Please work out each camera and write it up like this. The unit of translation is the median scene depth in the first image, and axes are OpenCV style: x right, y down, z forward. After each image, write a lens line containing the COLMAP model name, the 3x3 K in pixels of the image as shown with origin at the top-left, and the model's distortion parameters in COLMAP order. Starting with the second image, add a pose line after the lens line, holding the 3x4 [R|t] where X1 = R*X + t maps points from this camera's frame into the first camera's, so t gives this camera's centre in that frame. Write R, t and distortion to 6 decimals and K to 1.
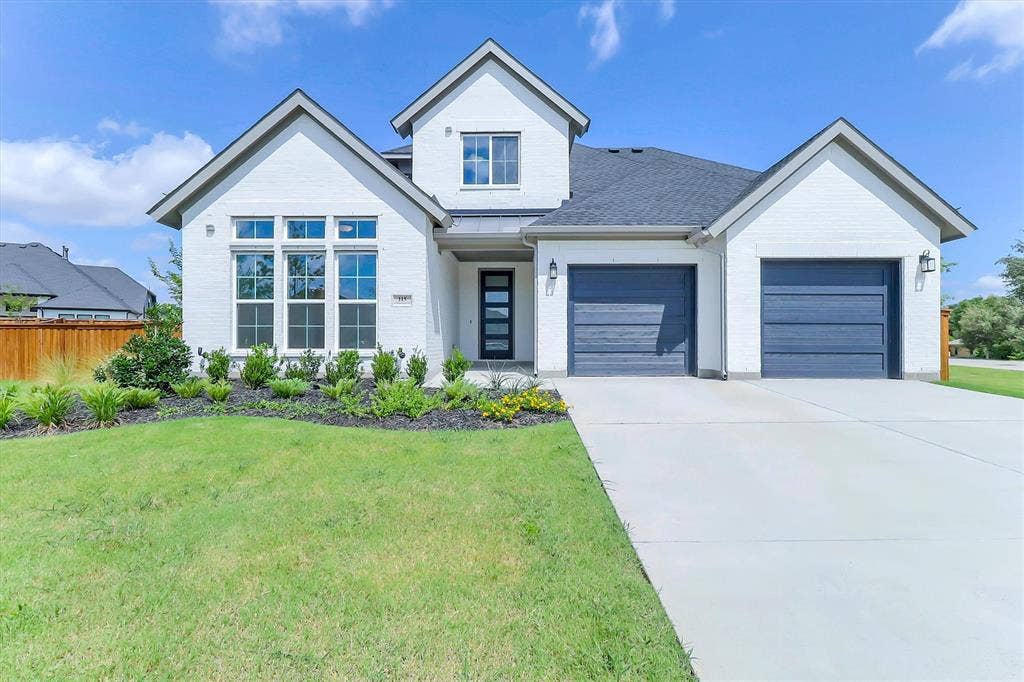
lens RADIAL K [[463.8, 0, 511.5], [0, 463.8, 345.8], [0, 0, 1]] dist [0.000207, -0.000069]
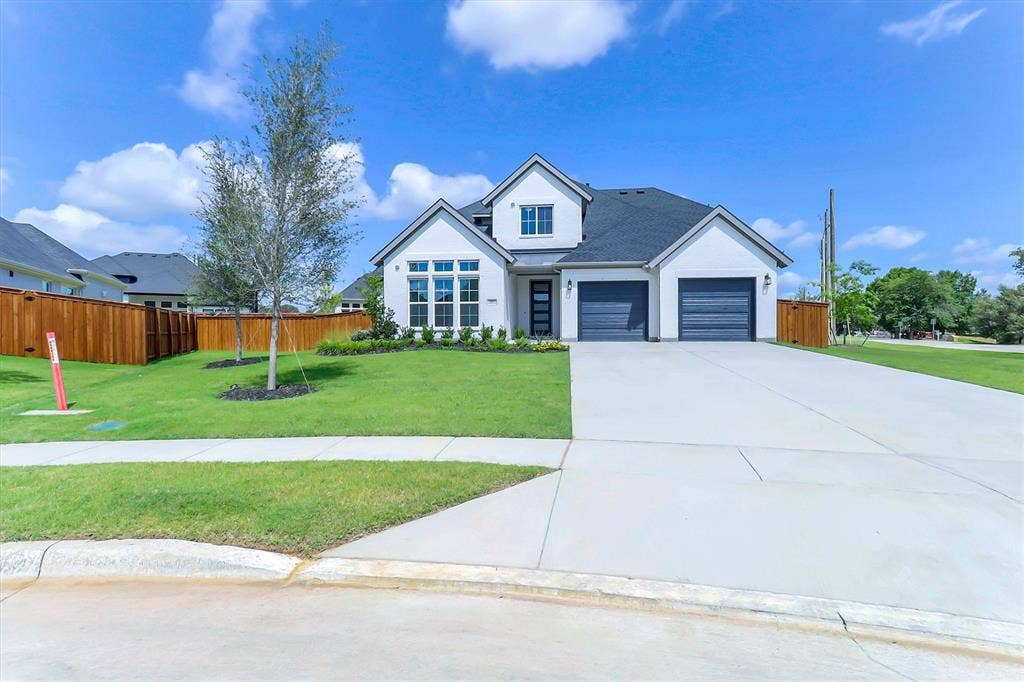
lens RADIAL K [[474.6, 0, 512.0], [0, 474.6, 341.0], [0, 0, 1]] dist [0.000411, 0.000140]
pose [[0.994633, -0.000664, -0.103463, 0.058777], [0.001301, 0.999981, 0.006094, 0.054966], [0.103457, -0.006196, 0.994615, -0.986733]]
